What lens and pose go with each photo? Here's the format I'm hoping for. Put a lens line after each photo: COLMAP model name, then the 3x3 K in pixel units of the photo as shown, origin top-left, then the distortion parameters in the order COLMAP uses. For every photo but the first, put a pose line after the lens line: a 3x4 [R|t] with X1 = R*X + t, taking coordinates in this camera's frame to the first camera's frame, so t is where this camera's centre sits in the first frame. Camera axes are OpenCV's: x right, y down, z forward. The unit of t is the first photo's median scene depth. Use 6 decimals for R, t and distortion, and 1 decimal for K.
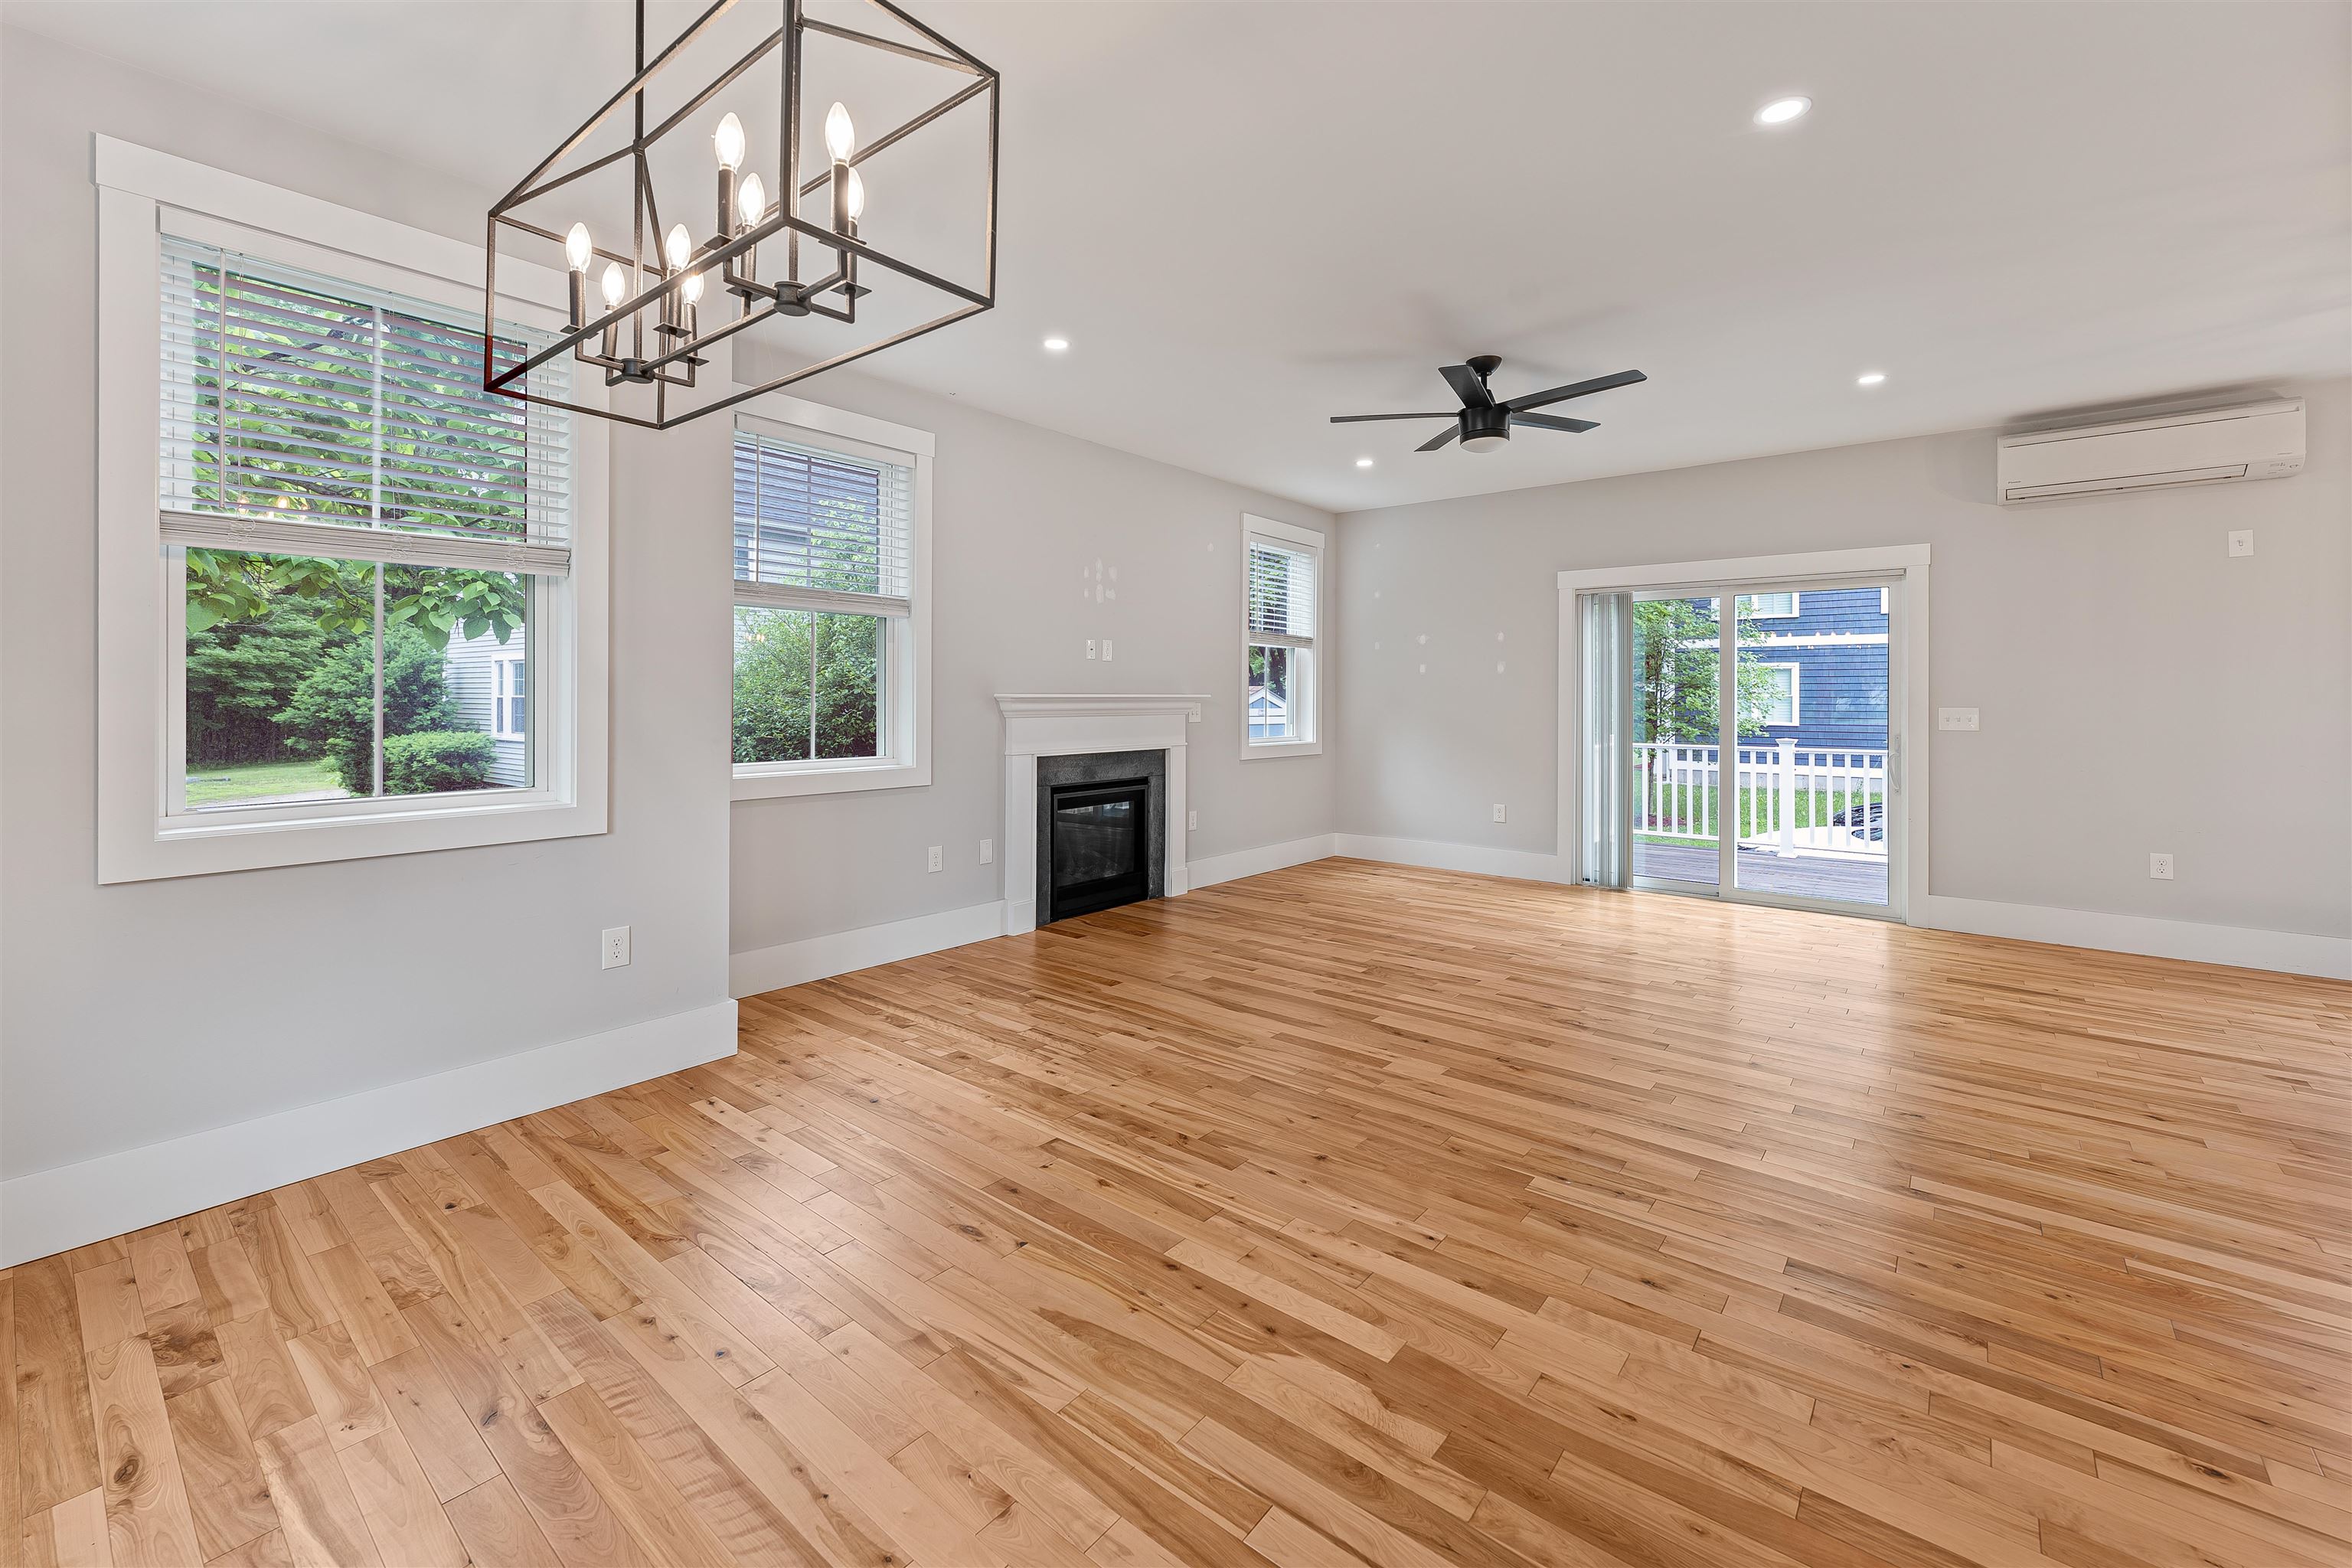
lens RADIAL K [[972.1, 0, 1177.2], [0, 972.1, 697.0], [0, 0, 1]] dist [0.000361, 0.000099]
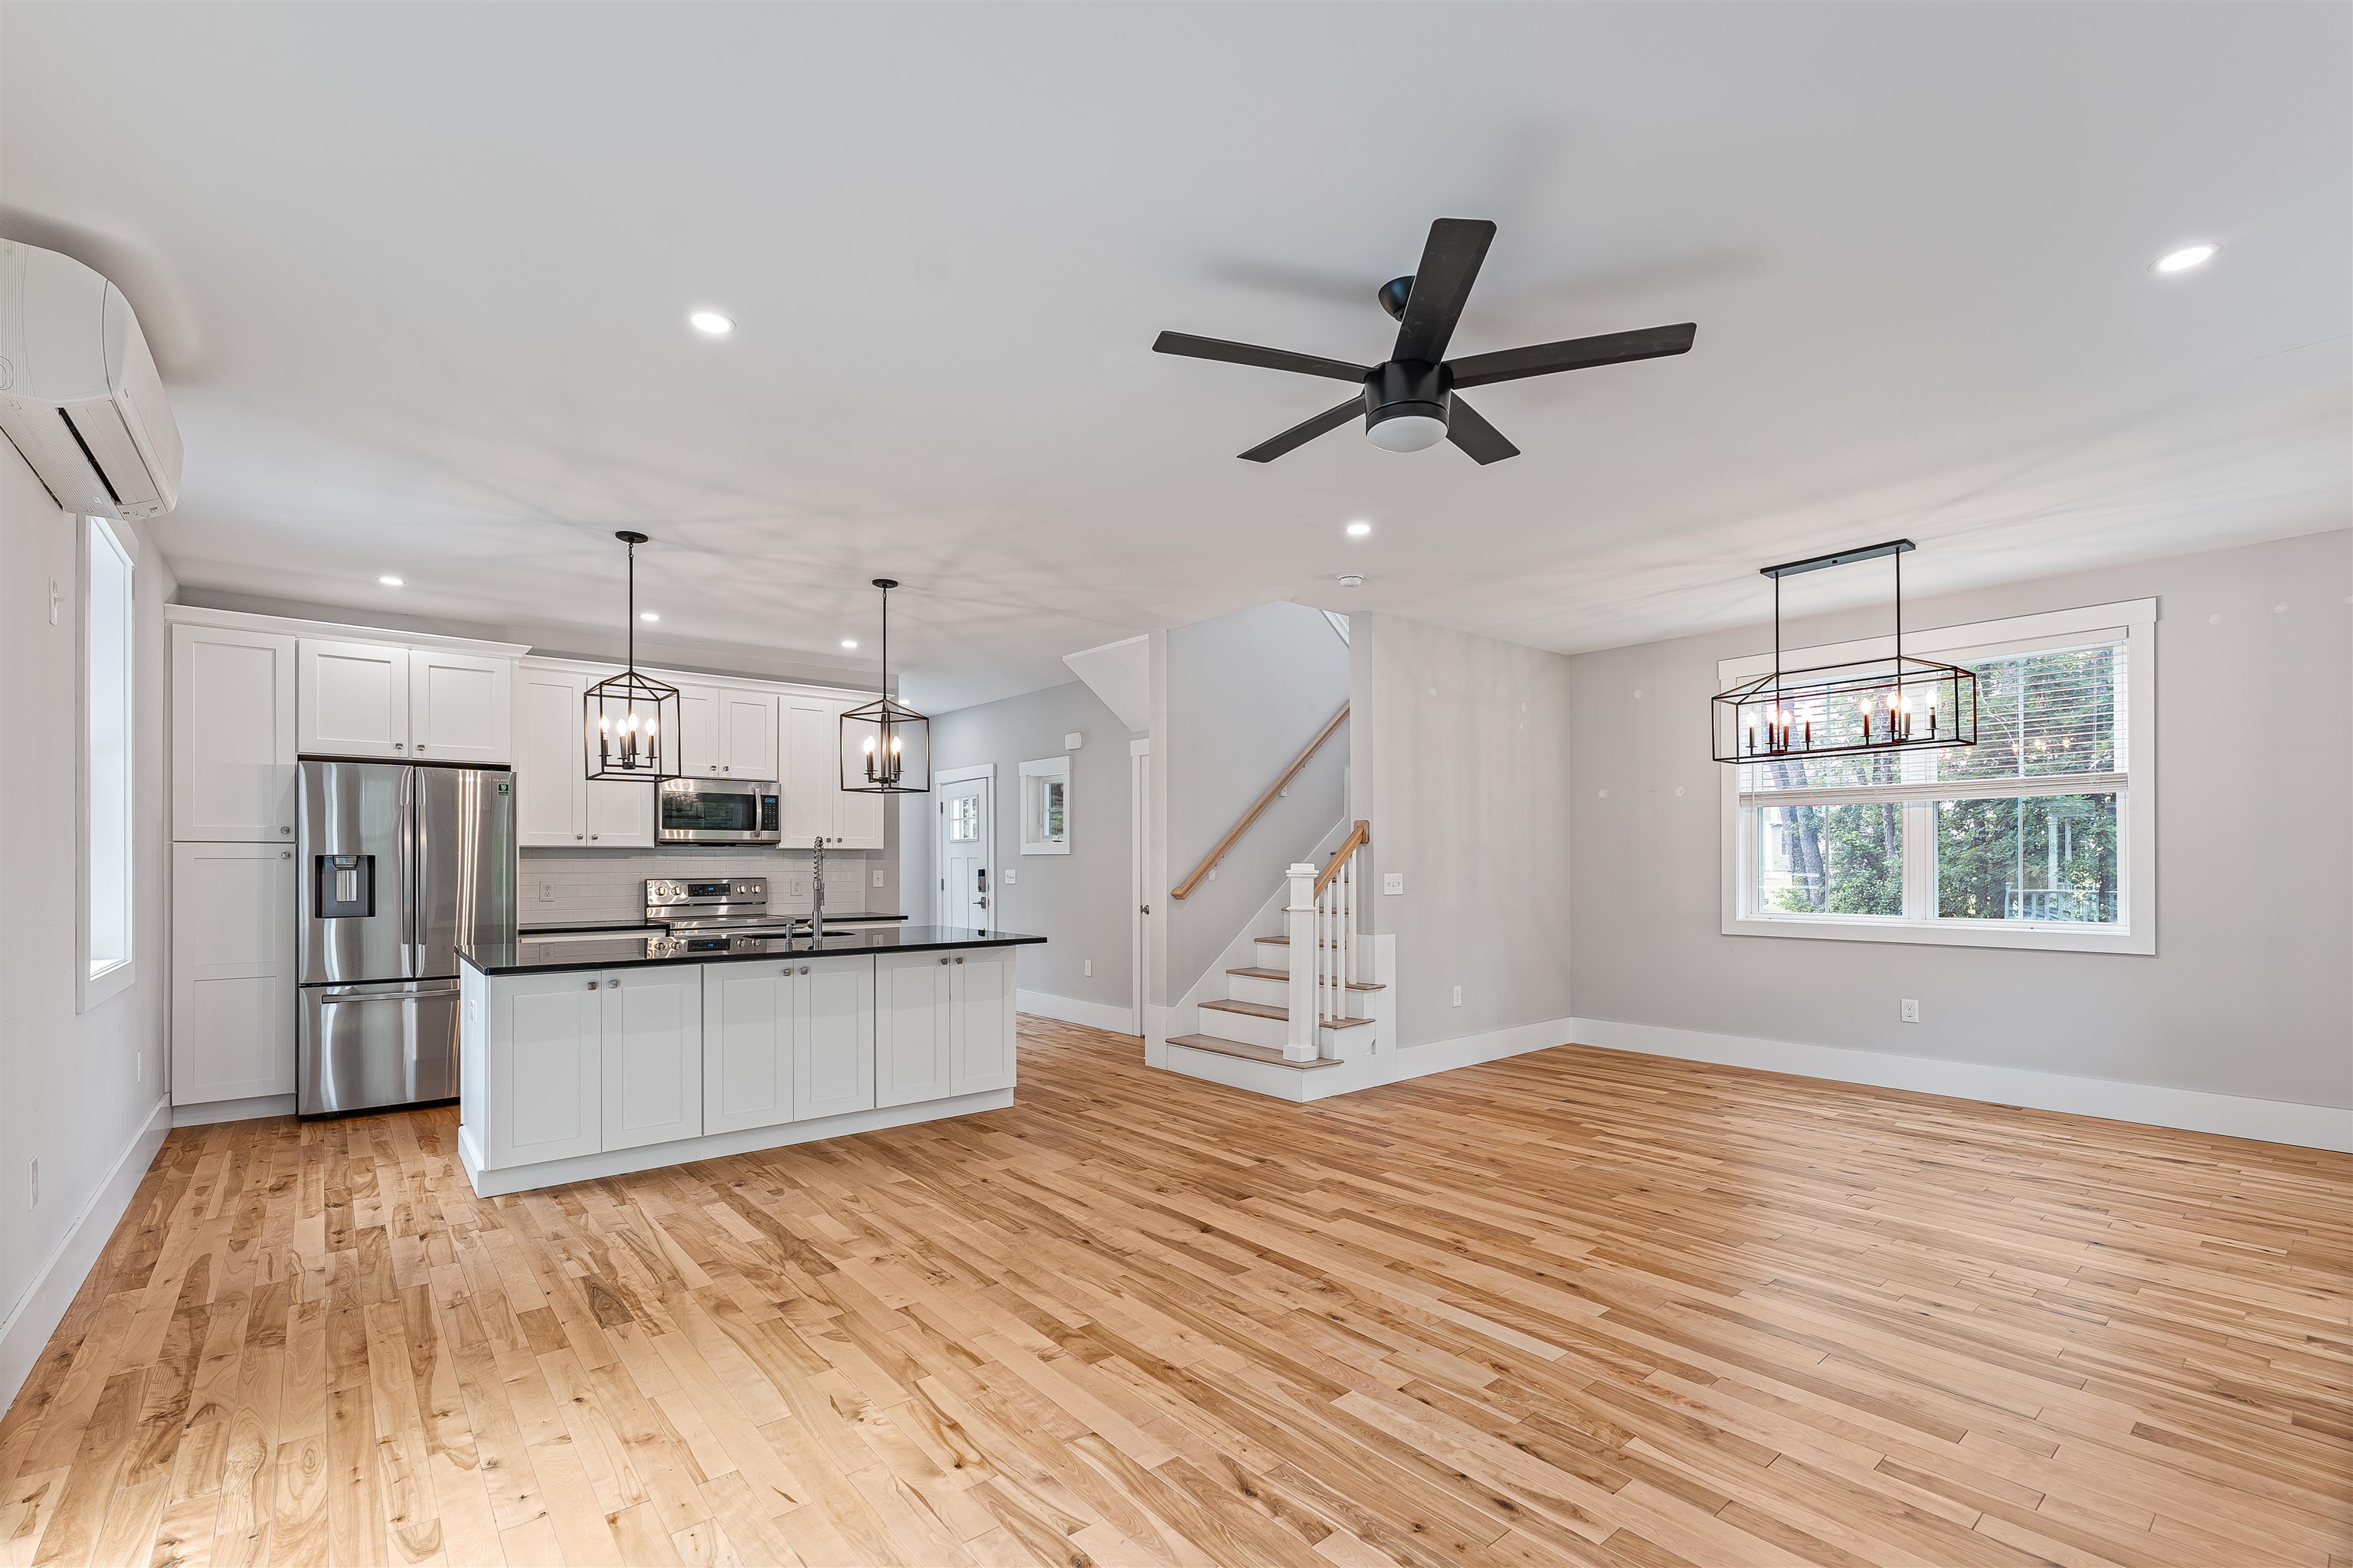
lens RADIAL K [[1035.1, 0, 1172.4], [0, 1035.1, 855.7], [0, 0, 1]] dist [-0.002616, 0.000976]
pose [[-0.980166, 0.000241, 0.198179, 0.279365], [-0.001101, 0.999977, -0.006657, -0.000711], [-0.198176, -0.006743, -0.980143, 1.389862]]
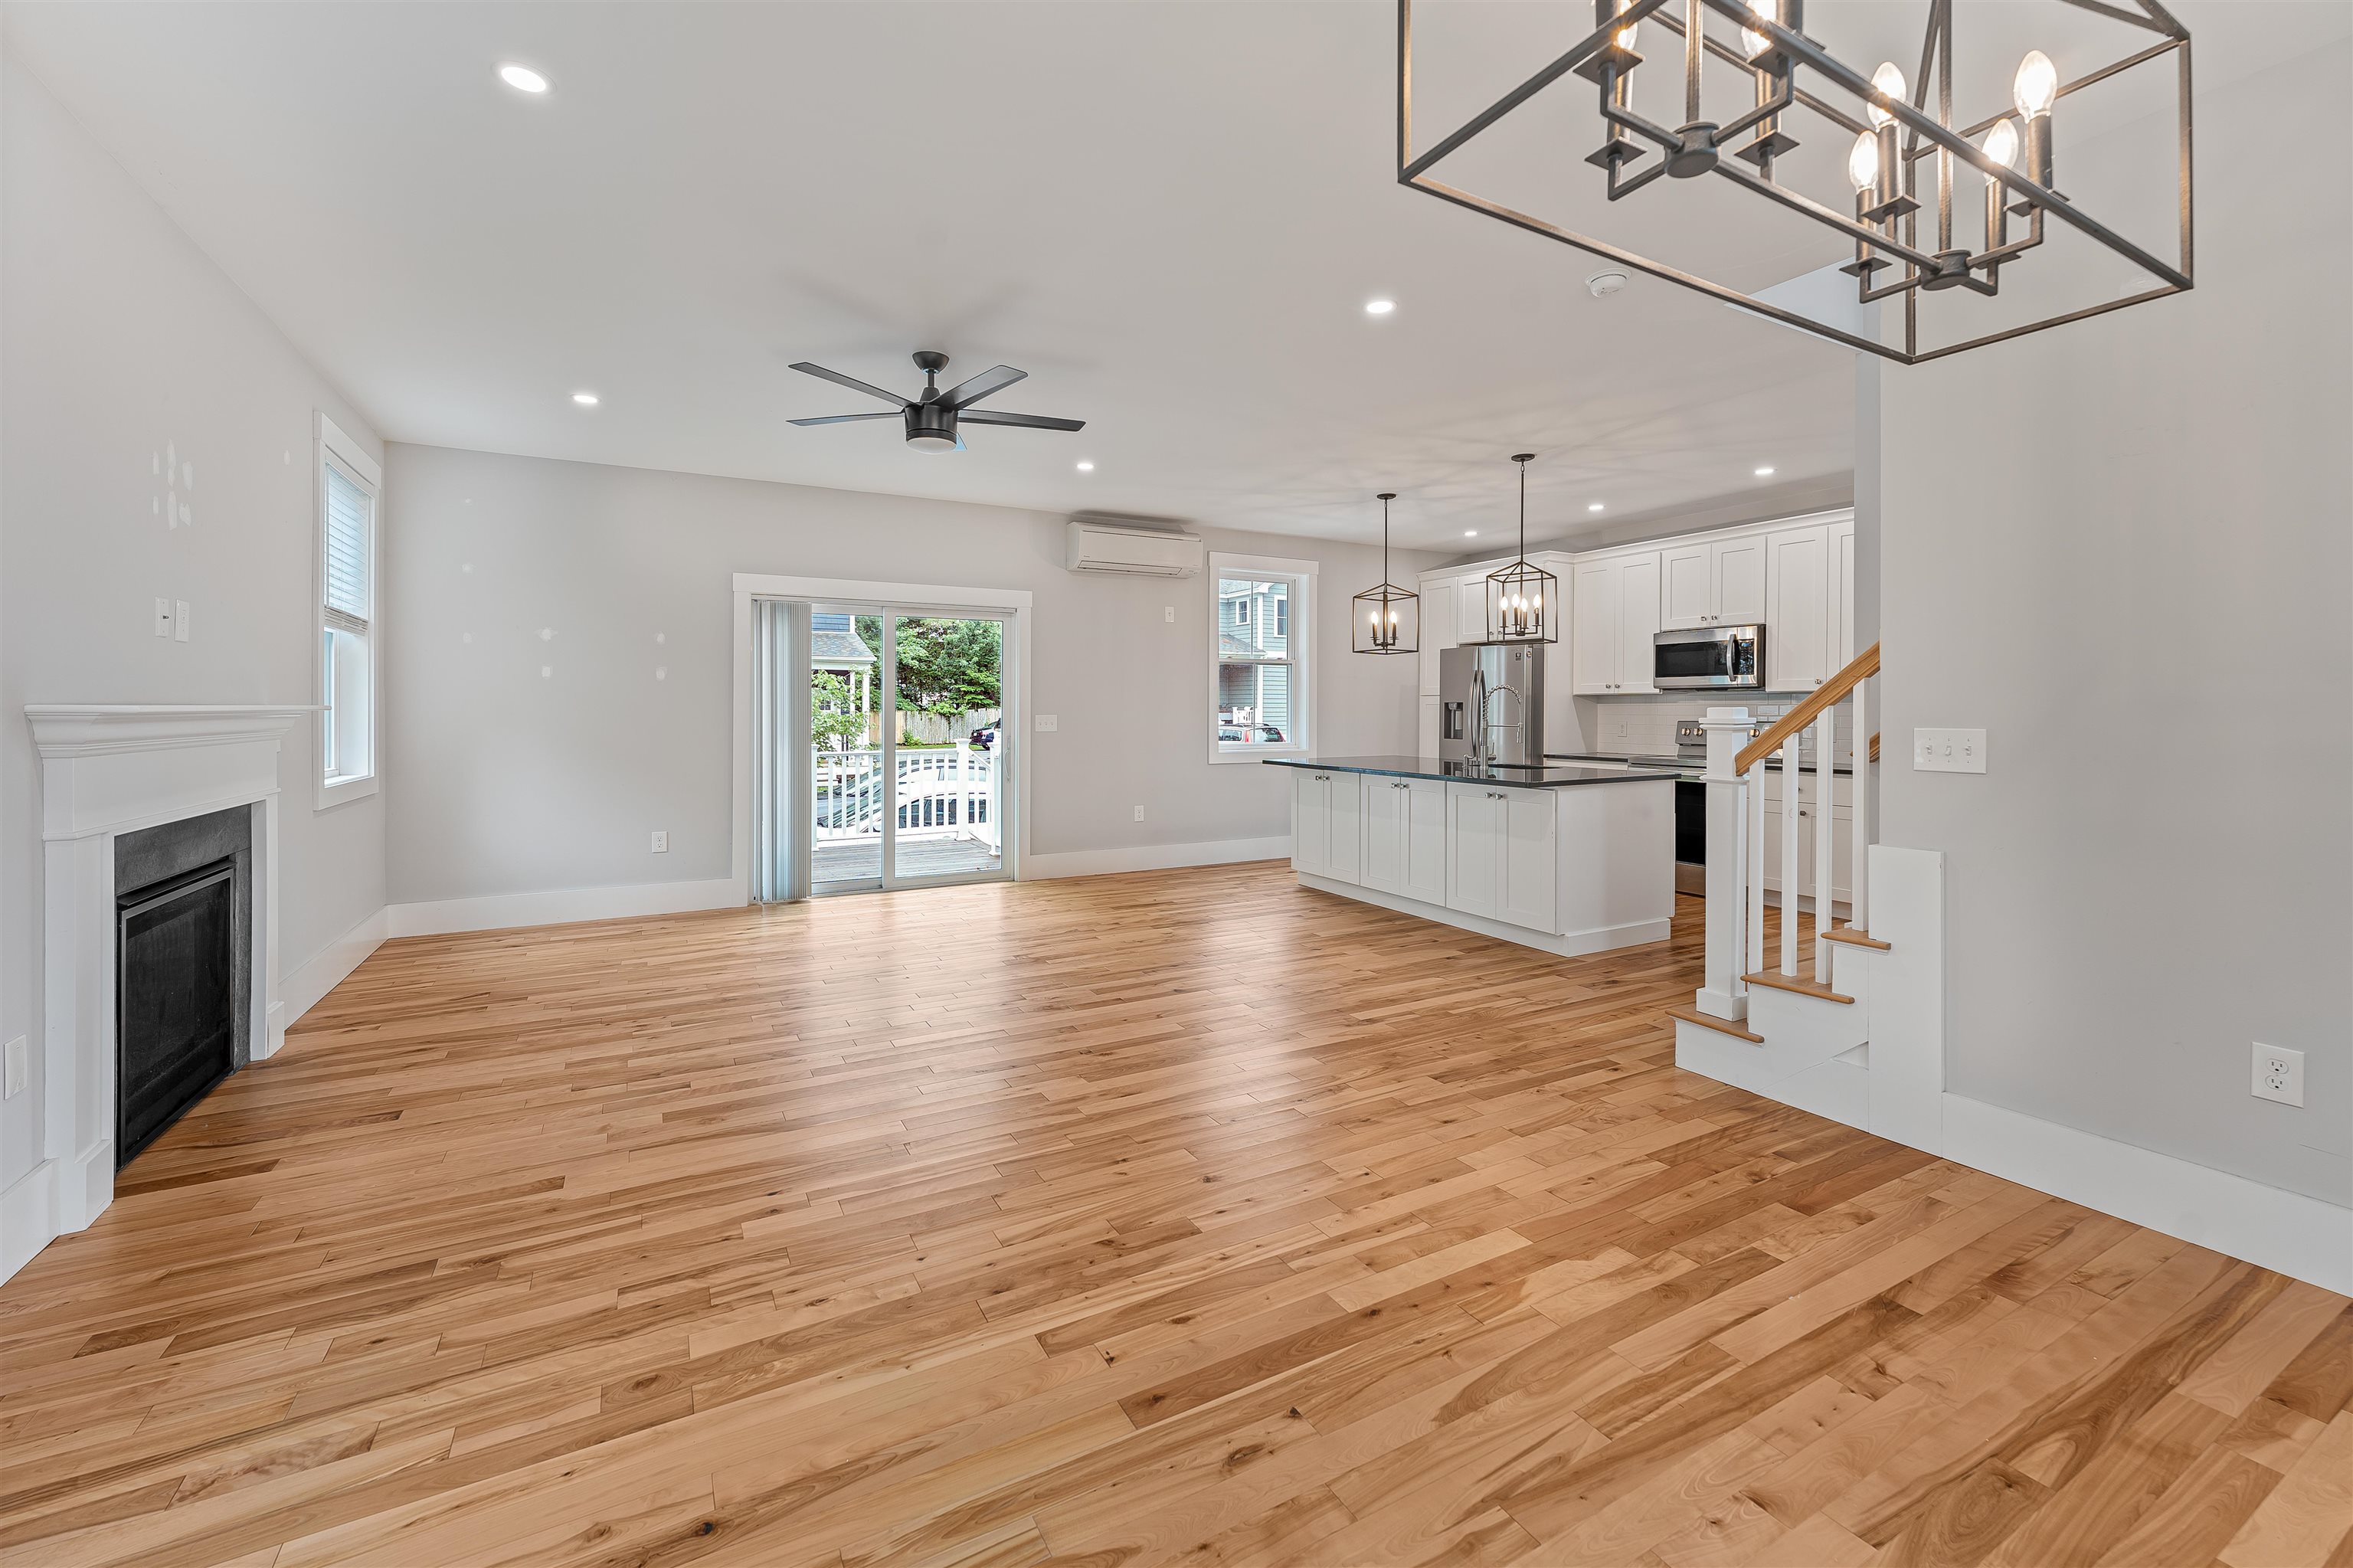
lens RADIAL K [[956.0, 0, 1179.1], [0, 956.0, 715.9], [0, 0, 1]] dist [0.000896, 0.000038]
pose [[0.373250, -0.010184, 0.927675, -0.398990], [0.001183, 0.999944, 0.010501, -0.001799], [-0.927730, -0.002822, 0.373241, 0.355288]]
